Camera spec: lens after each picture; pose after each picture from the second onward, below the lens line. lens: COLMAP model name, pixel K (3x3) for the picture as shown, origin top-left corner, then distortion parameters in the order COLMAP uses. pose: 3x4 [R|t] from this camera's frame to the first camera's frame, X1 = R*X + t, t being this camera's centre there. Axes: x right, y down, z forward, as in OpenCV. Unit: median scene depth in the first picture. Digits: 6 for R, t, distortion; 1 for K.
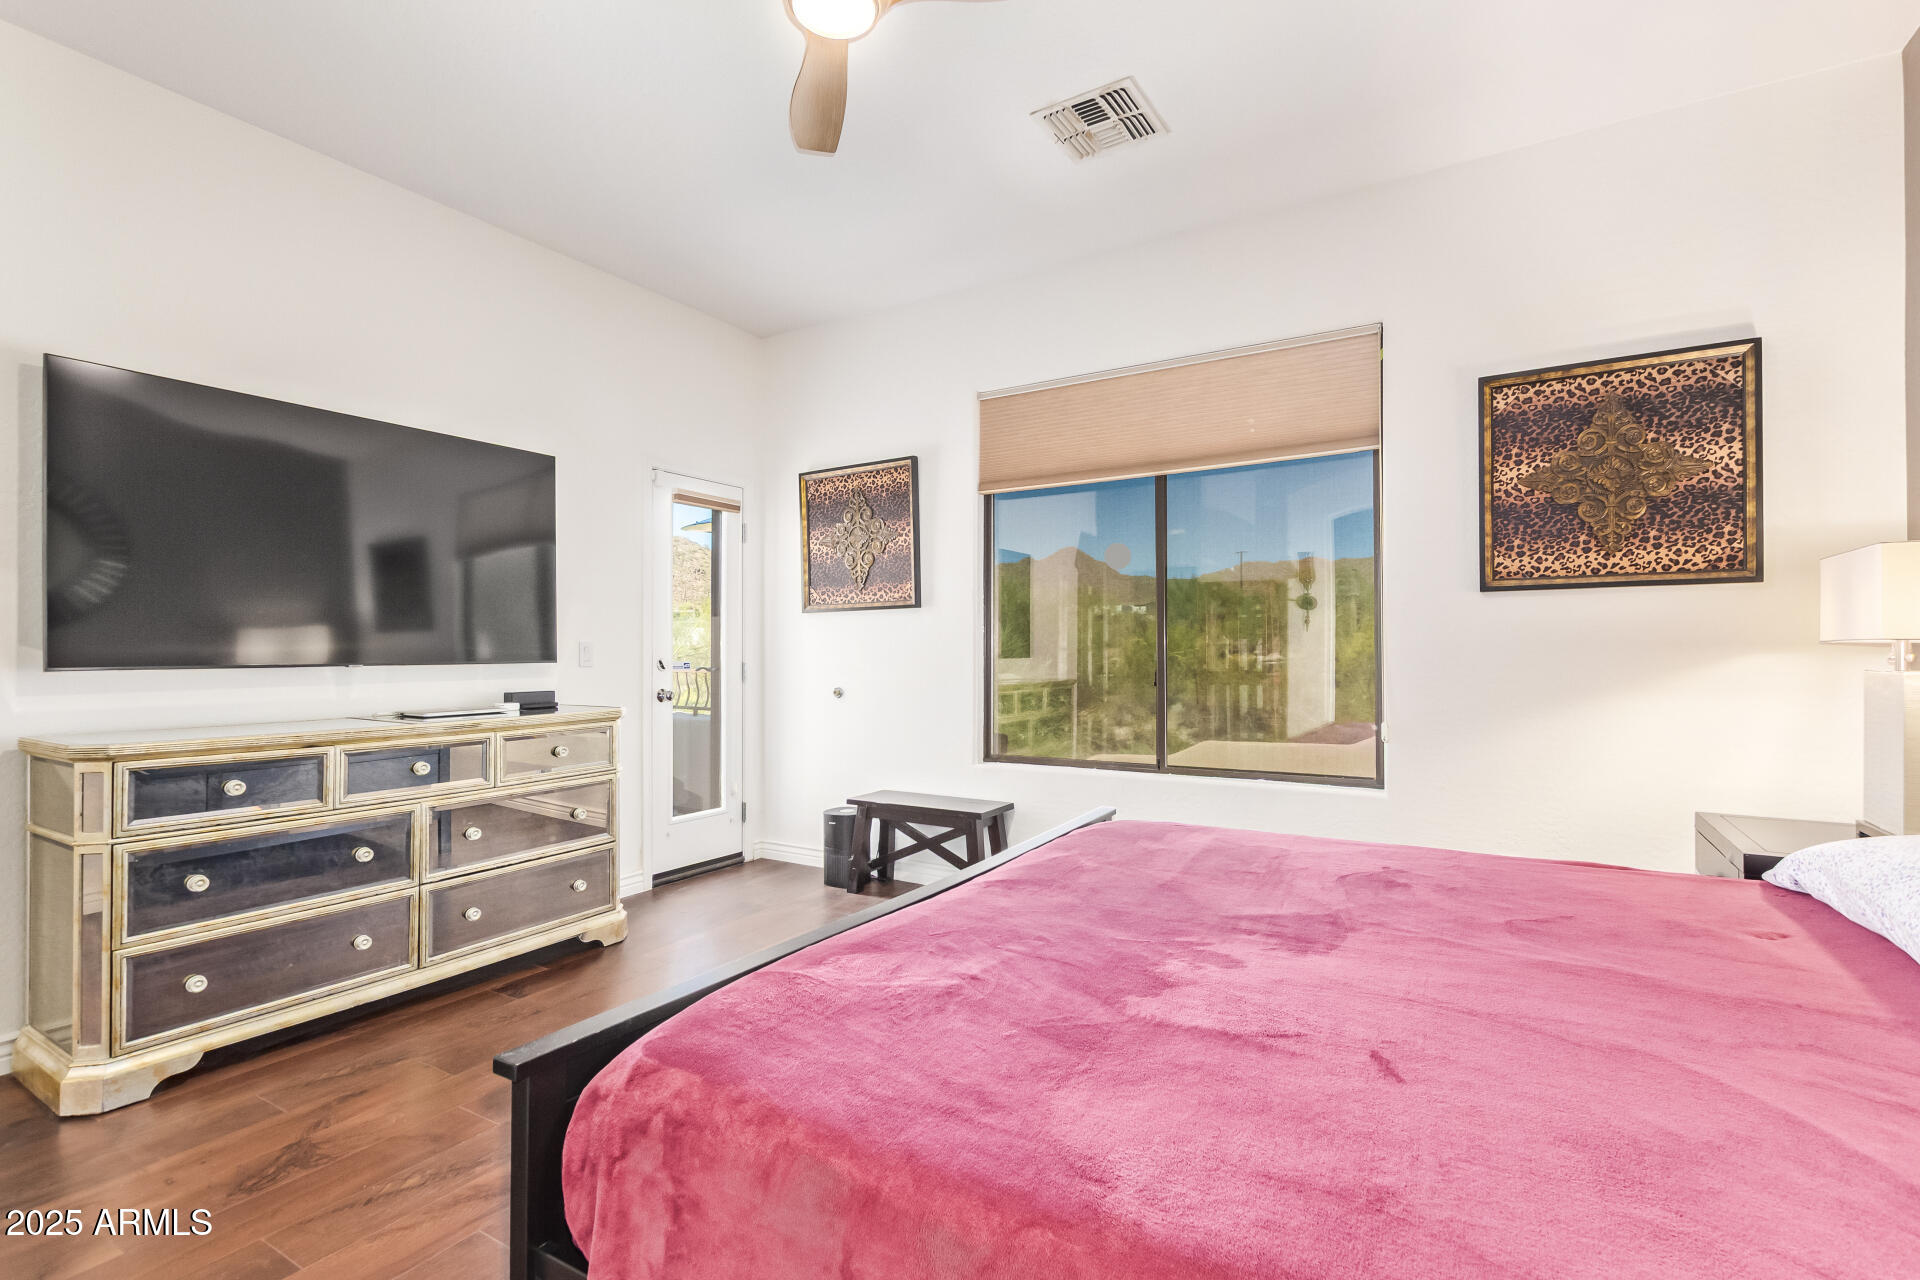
lens RADIAL K [[879.7, 0, 975.8], [0, 879.7, 654.1], [0, 0, 1]] dist [-0.010384, -0.001015]
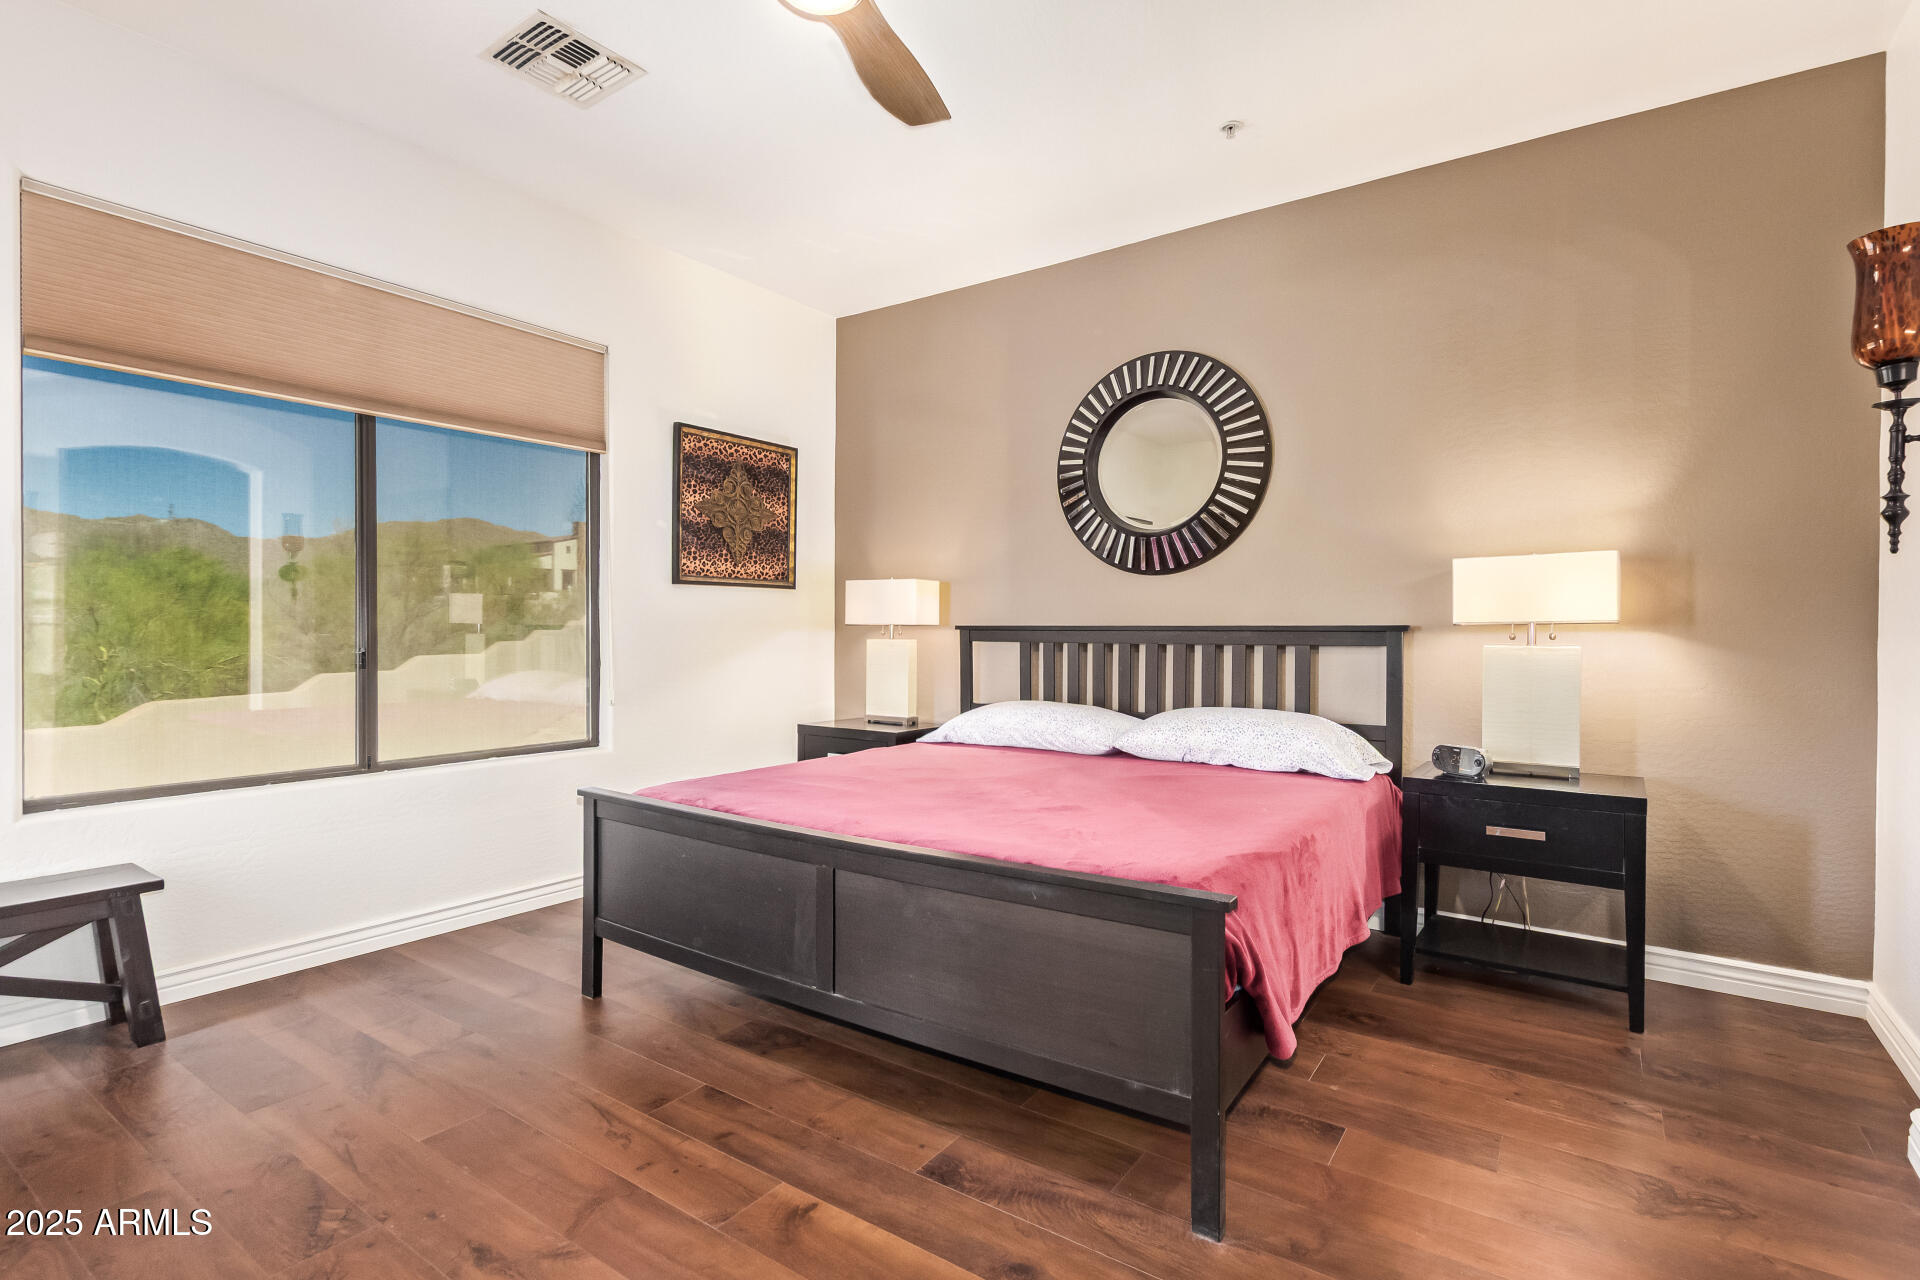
lens RADIAL K [[879.7, 0, 968.4], [0, 879.7, 639.1], [0, 0, 1]] dist [-0.010384, -0.001015]
pose [[0.067720, -0.010466, 0.997650, -0.781005], [-0.003665, 0.999936, 0.010739, -0.003446], [-0.997698, -0.004384, 0.067677, 0.508238]]
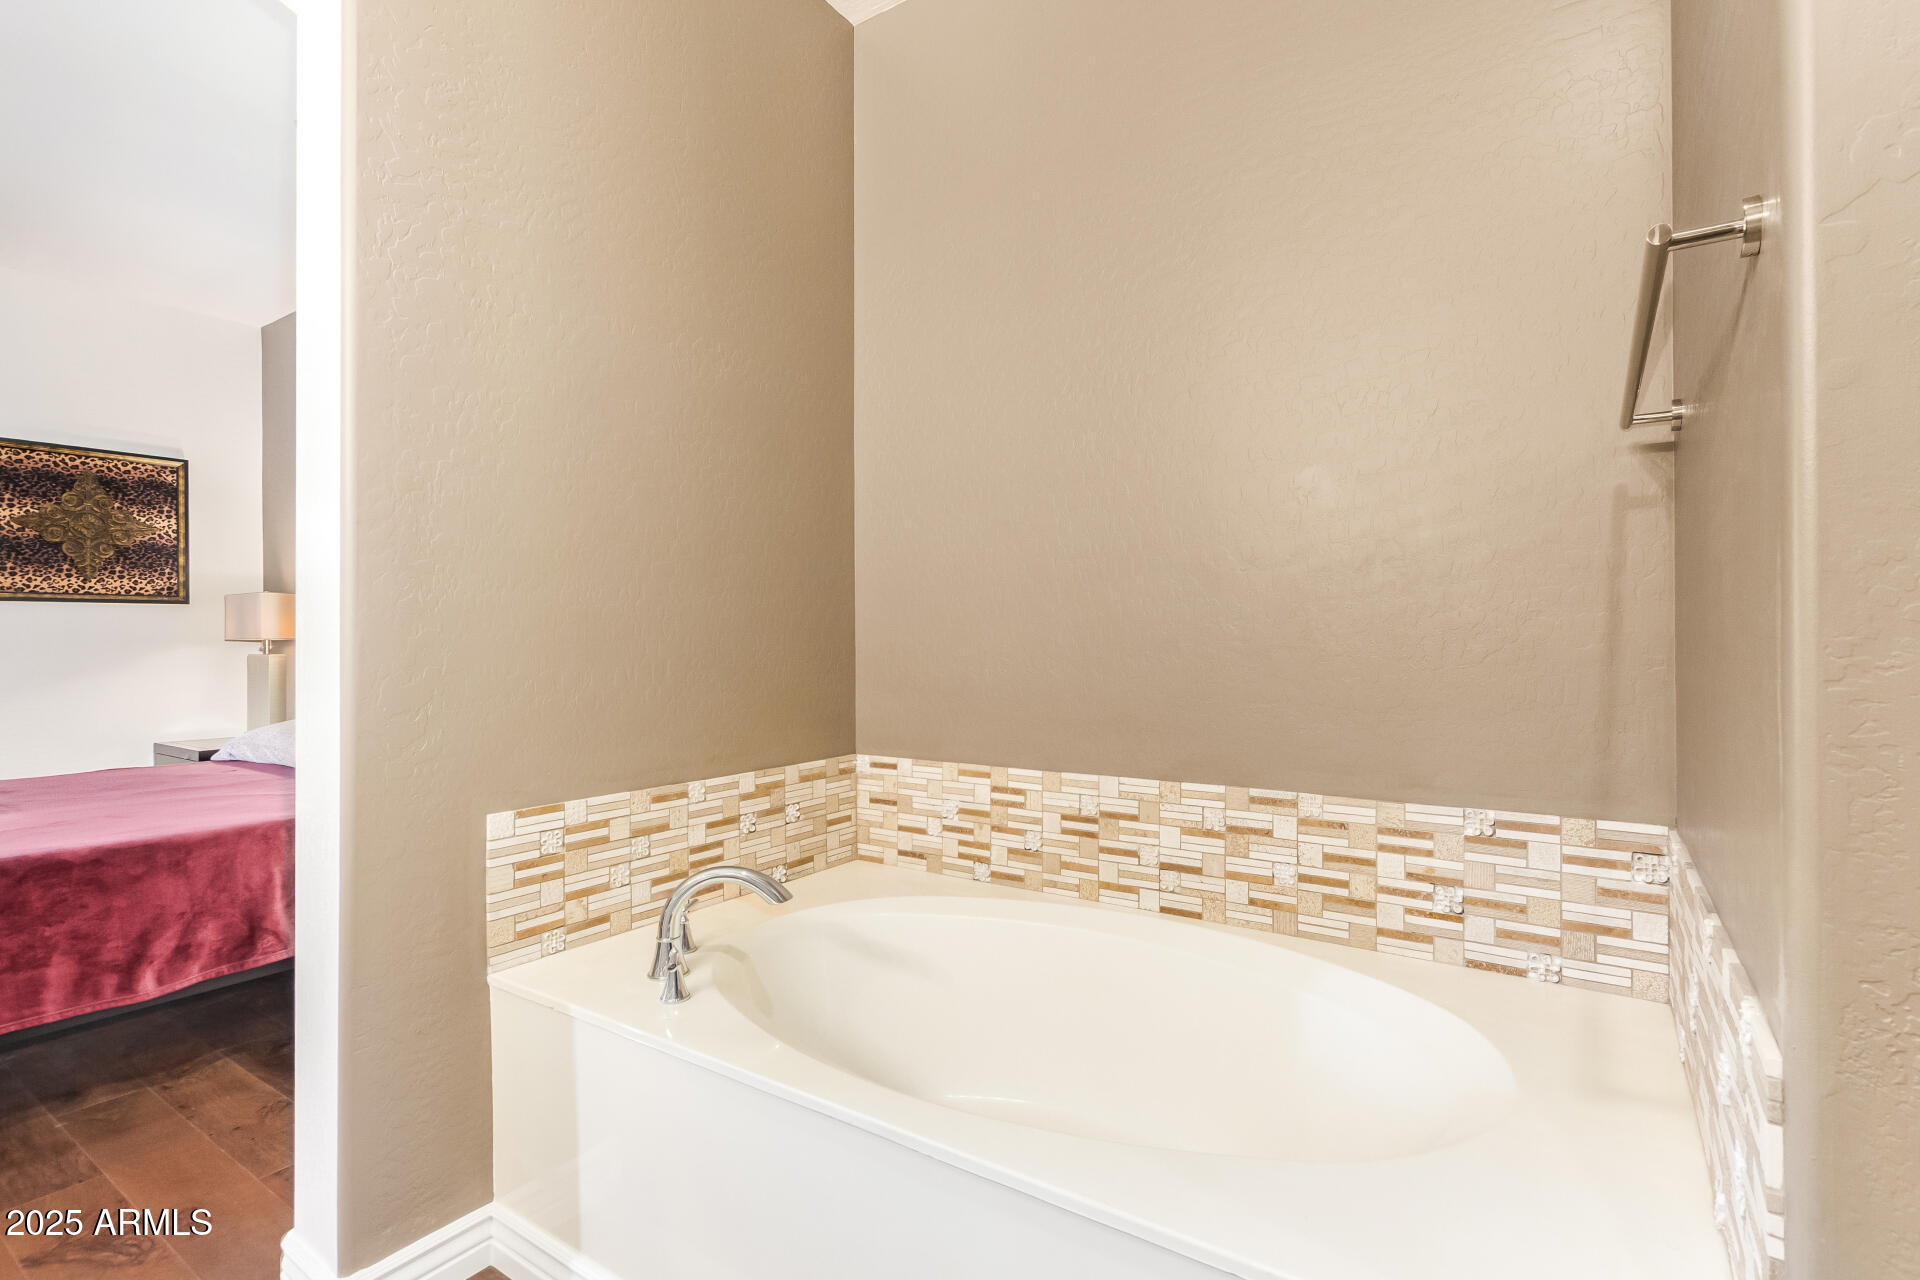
lens RADIAL K [[879.7, 0, 967.3], [0, 879.7, 641.7], [0, 0, 1]] dist [-0.010384, -0.001015]
pose [[0.046573, -0.000723, 0.998915, -0.681742], [0.008481, 0.999964, 0.000328, 0.002027], [-0.998879, 0.008457, 0.046578, -0.558788]]
